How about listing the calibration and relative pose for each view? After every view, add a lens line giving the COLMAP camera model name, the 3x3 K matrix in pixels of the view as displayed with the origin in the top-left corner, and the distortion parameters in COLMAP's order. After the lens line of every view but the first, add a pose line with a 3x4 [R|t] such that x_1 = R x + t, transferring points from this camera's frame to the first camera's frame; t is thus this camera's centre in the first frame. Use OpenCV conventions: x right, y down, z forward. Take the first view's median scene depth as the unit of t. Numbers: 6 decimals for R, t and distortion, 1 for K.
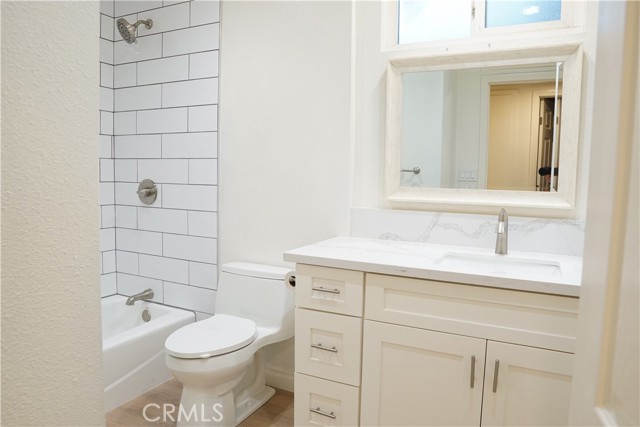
lens RADIAL K [[450.3, 0, 319.6], [0, 450.3, 214.6], [0, 0, 1]] dist [-0.093947, 0.046247]
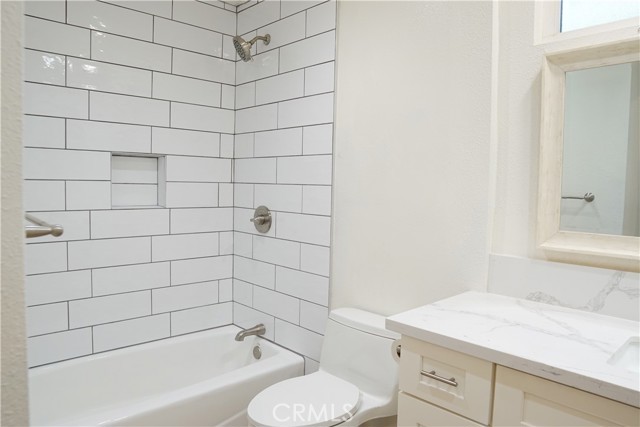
lens RADIAL K [[450.3, 0, 319.7], [0, 450.3, 214.2], [0, 0, 1]] dist [-0.093947, 0.046247]
pose [[0.940305, 0.023265, -0.339536, 0.047251], [-0.033280, 0.999165, -0.023702, -0.048494], [0.338701, 0.033587, 0.940294, 0.175108]]
